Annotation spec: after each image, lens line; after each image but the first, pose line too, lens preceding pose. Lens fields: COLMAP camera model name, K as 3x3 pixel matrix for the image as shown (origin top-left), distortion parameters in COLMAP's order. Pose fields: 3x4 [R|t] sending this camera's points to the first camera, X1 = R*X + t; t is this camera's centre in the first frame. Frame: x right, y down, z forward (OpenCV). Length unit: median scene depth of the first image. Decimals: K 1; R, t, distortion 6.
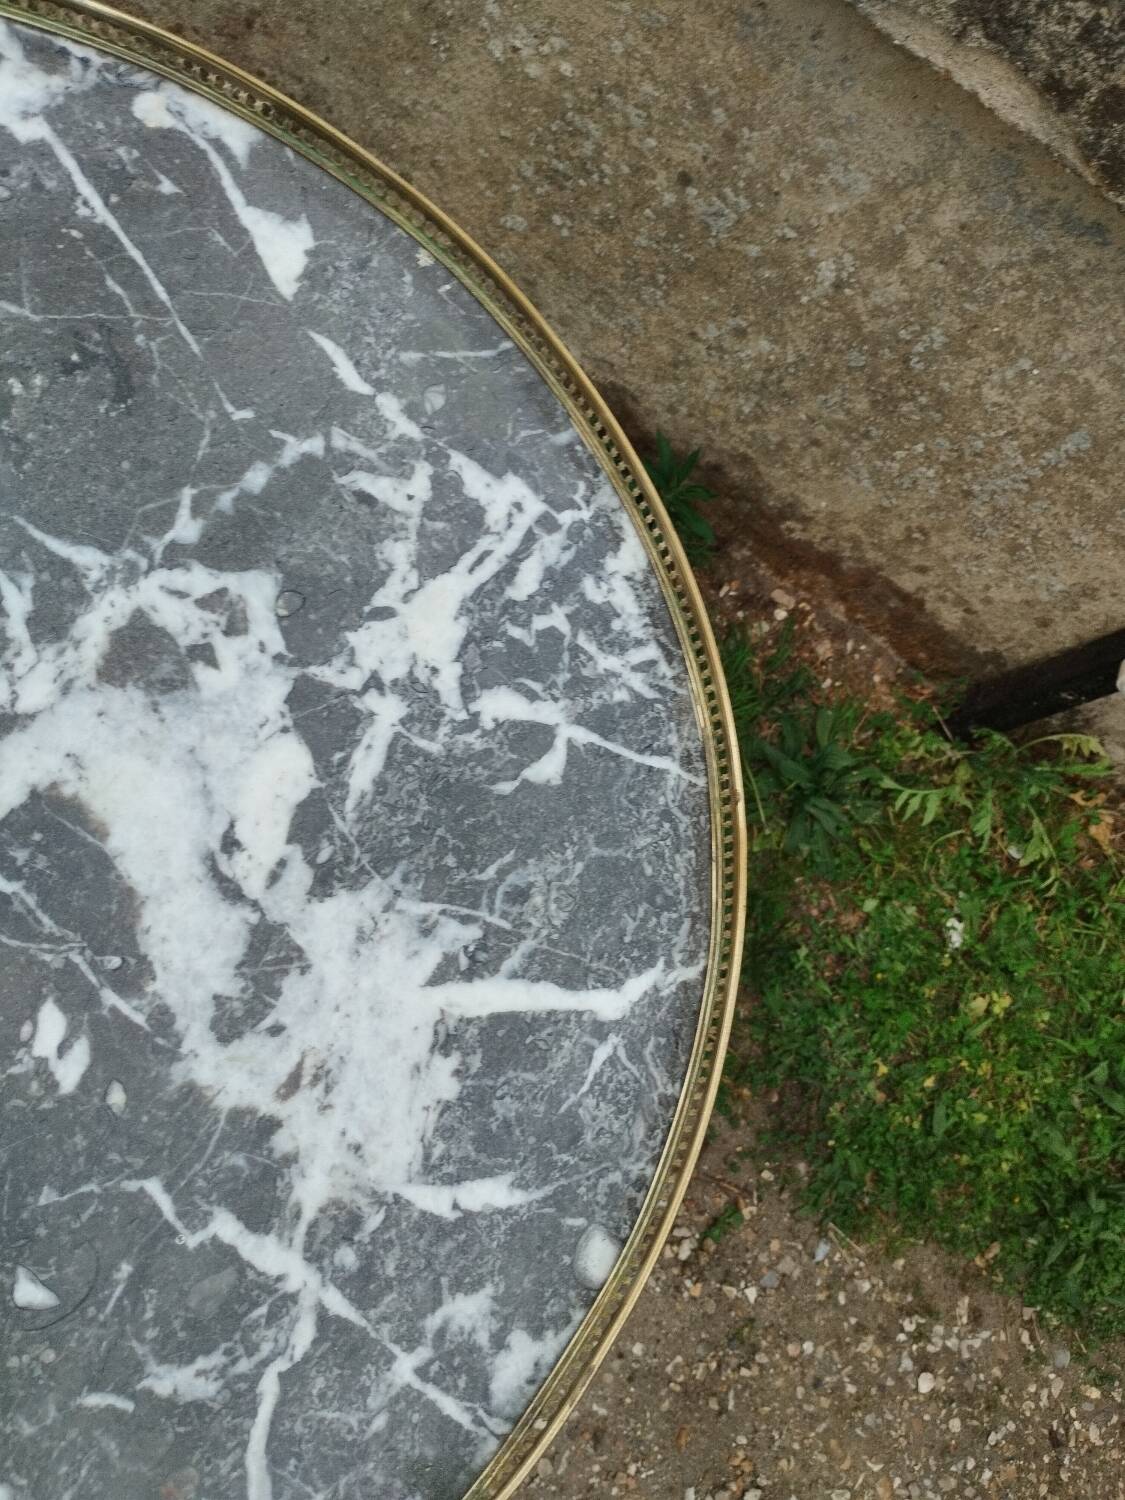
lens RADIAL K [[1286.9, 0, 559.1], [0, 1286.9, 743.7], [0, 0, 1]] dist [0.058889, -0.081728]
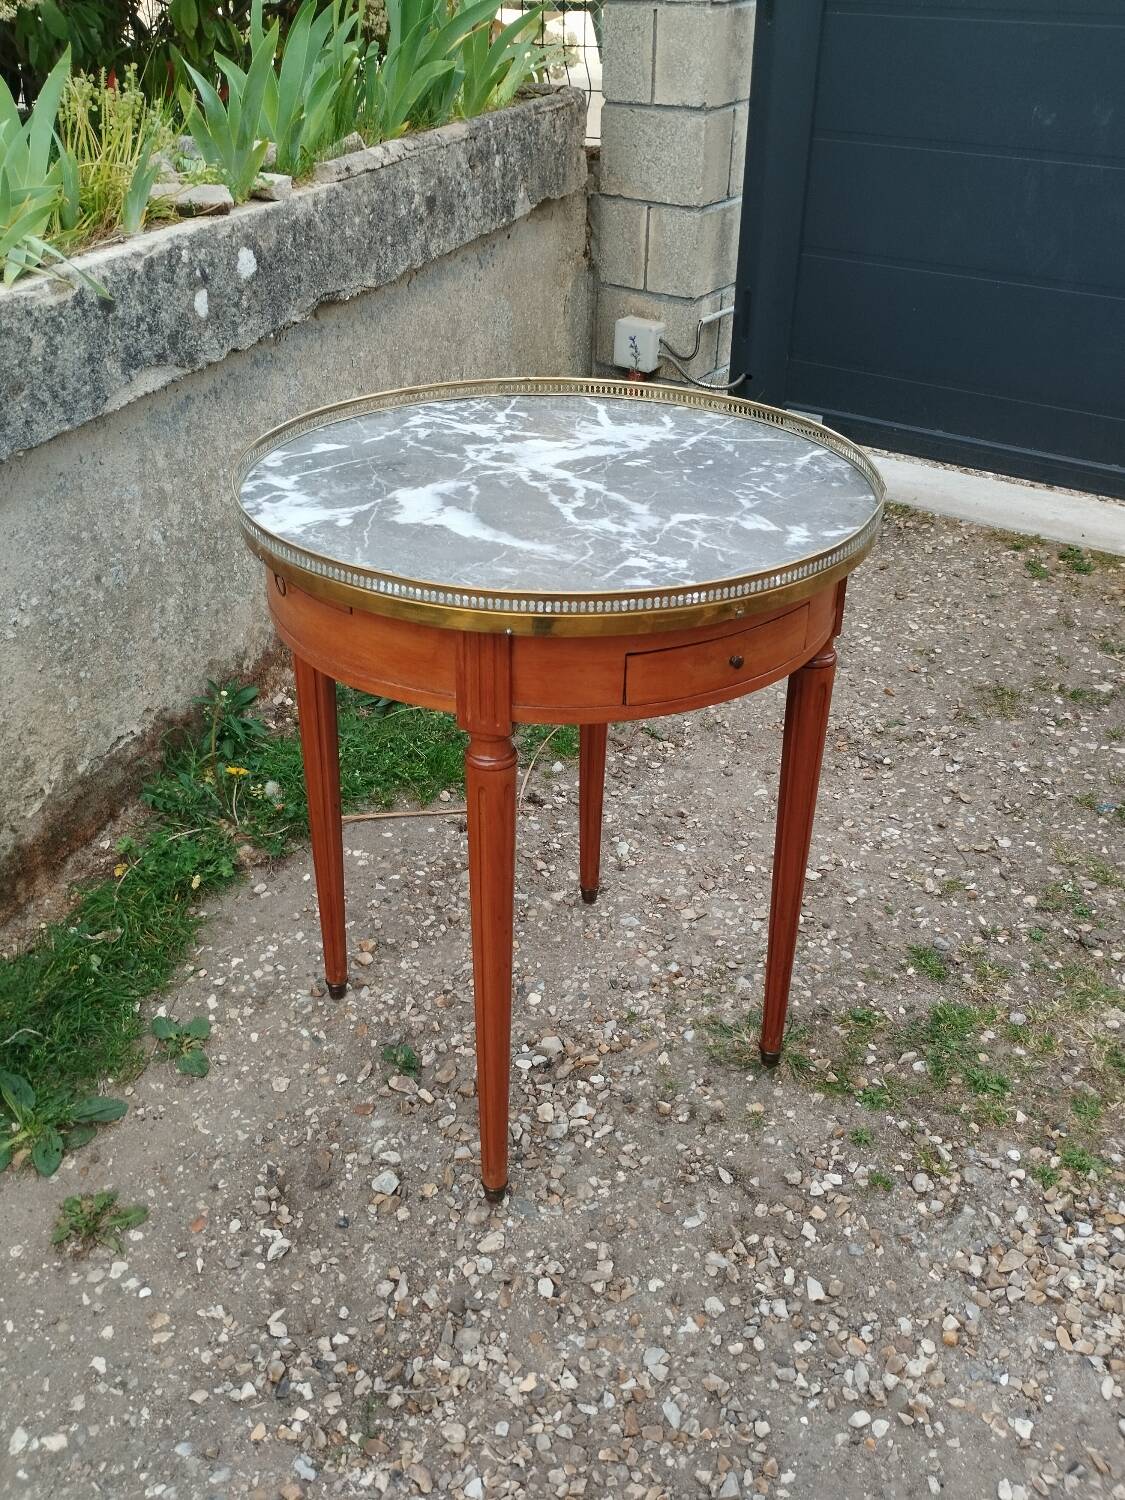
lens RADIAL K [[1286.9, 0, 567.5], [0, 1286.9, 760.1], [0, 0, 1]] dist [0.058889, -0.081728]
pose [[-0.059183, -0.812059, 0.580566, -2.300841], [0.952152, 0.128768, 0.277175, -0.579130], [-0.299841, 0.569191, 0.765583, -0.771676]]
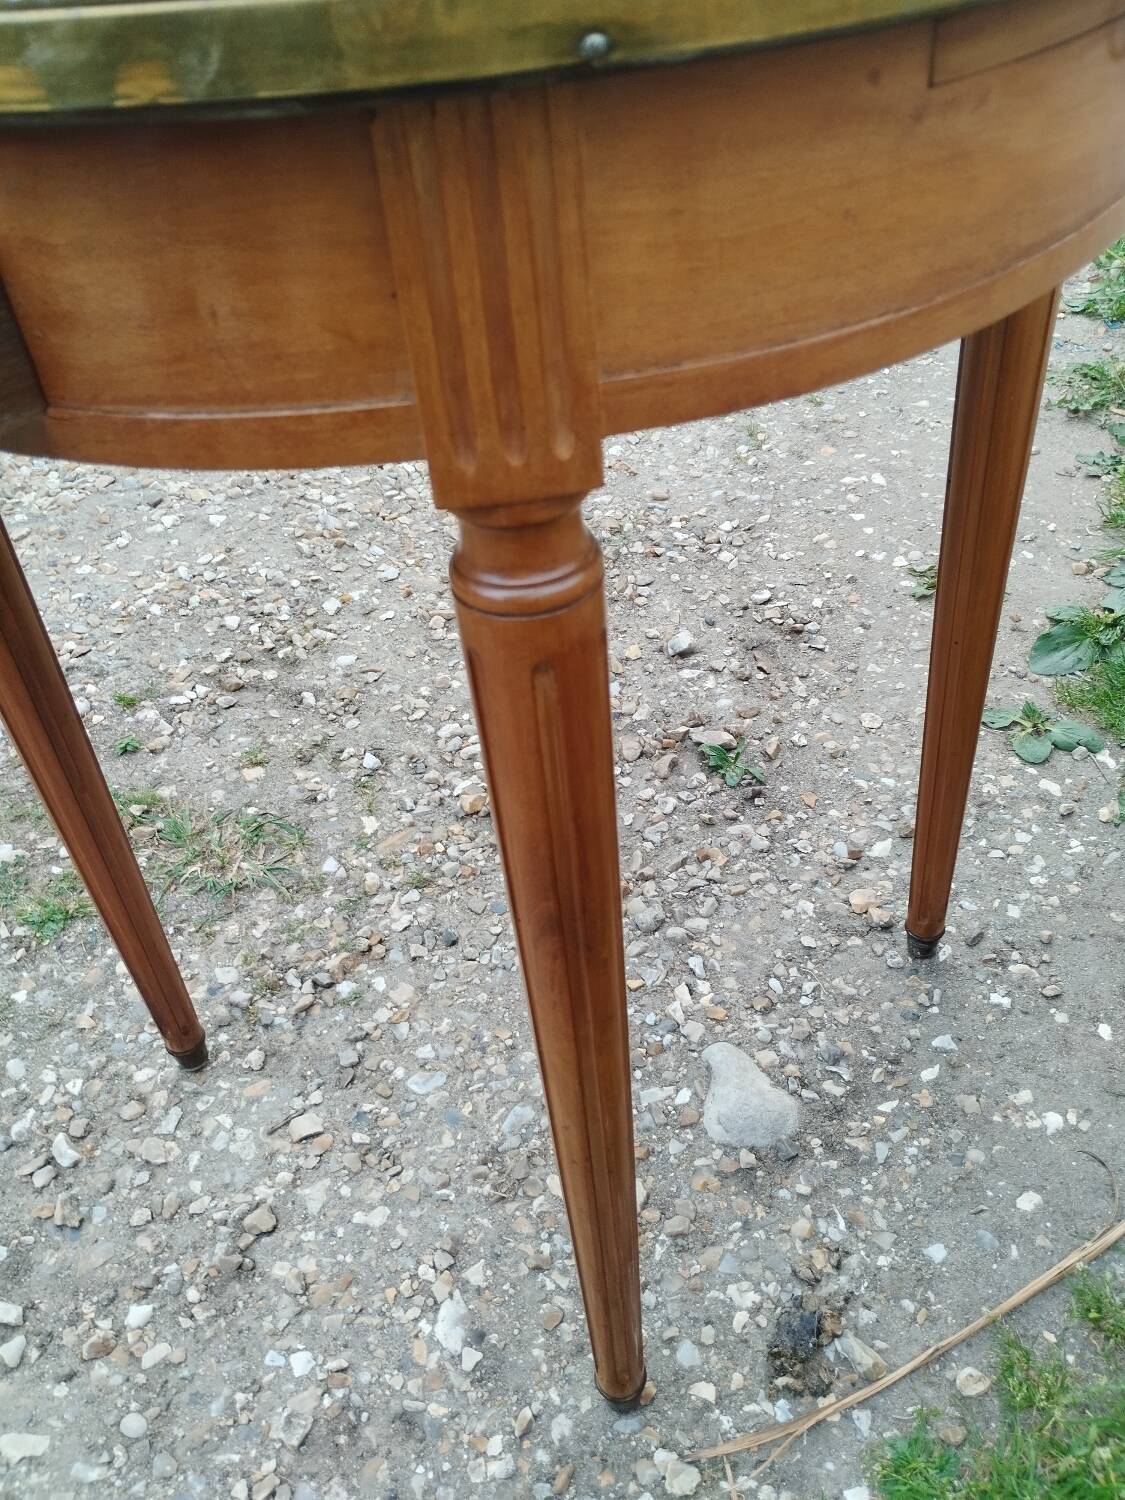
lens RADIAL K [[1286.9, 0, 564.5], [0, 1286.9, 736.8], [0, 0, 1]] dist [0.058889, -0.081728]
pose [[0.180150, 0.279611, -0.943061, 0.970085], [-0.905781, 0.420995, -0.048206, 0.339705], [0.383545, 0.862891, 0.329108, 1.225763]]
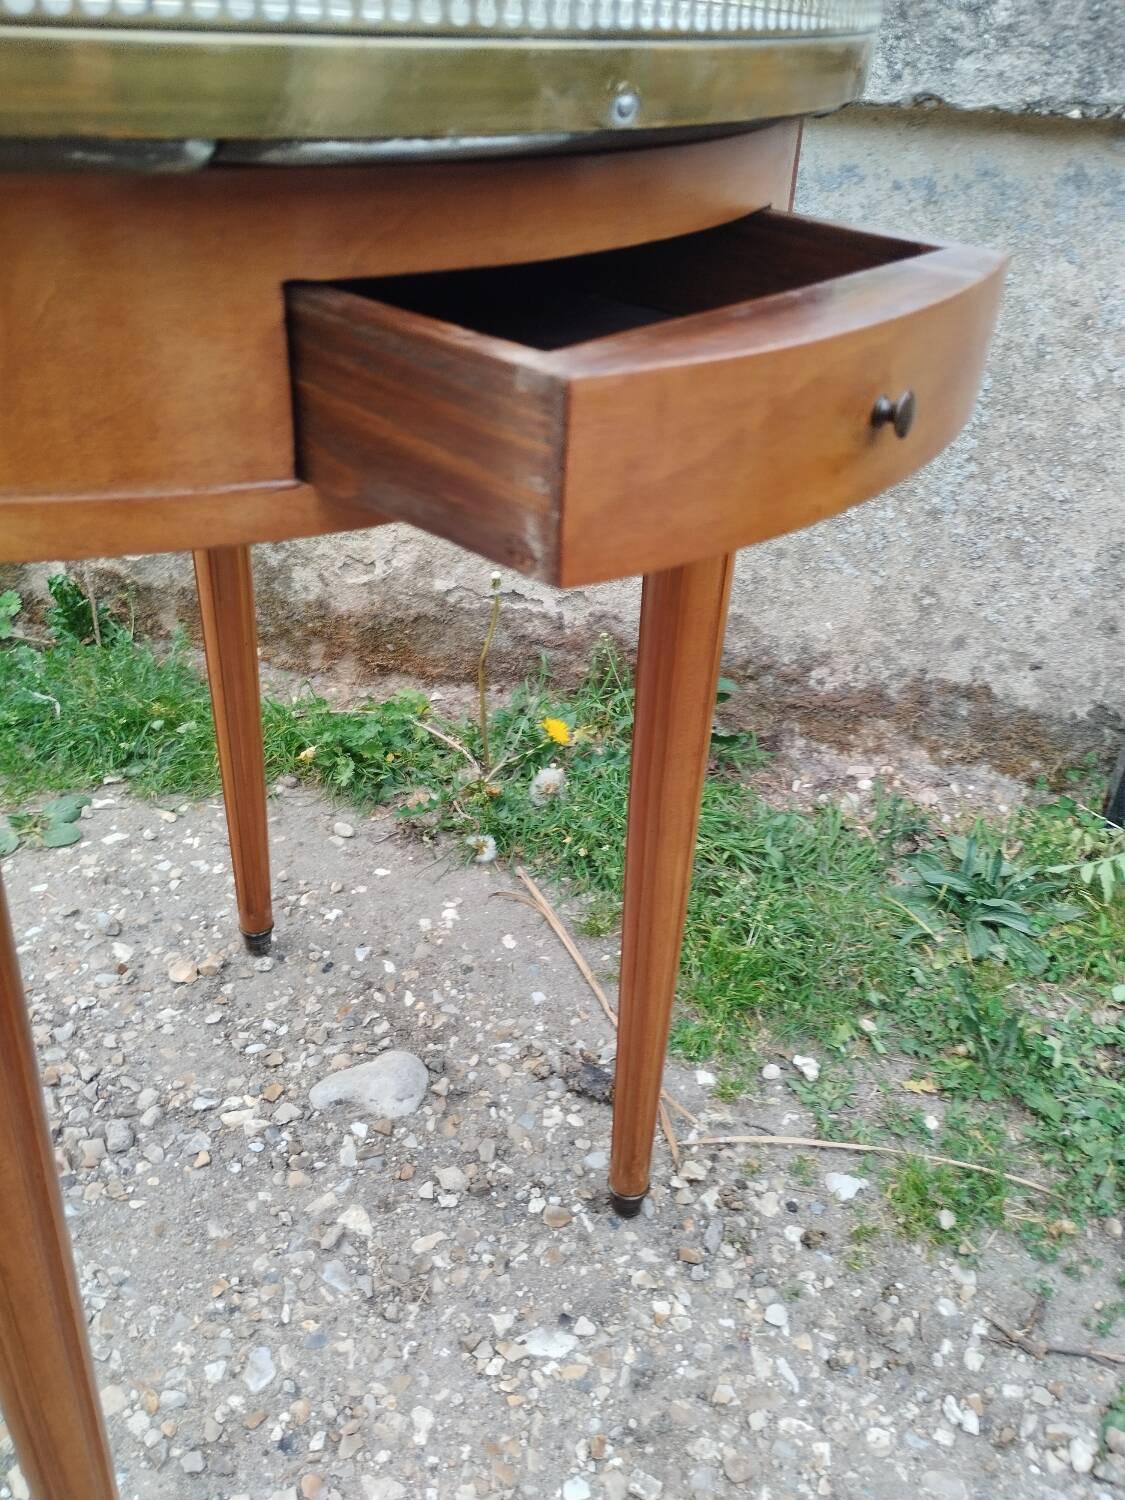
lens RADIAL K [[1286.9, 0, 566.9], [0, 1286.9, 748.1], [0, 0, 1]] dist [0.058889, -0.081728]
pose [[0.929210, -0.367993, -0.033922, 0.041248], [0.251569, 0.697120, -0.671370, 1.230778], [0.270707, 0.615309, 0.740346, 0.674357]]
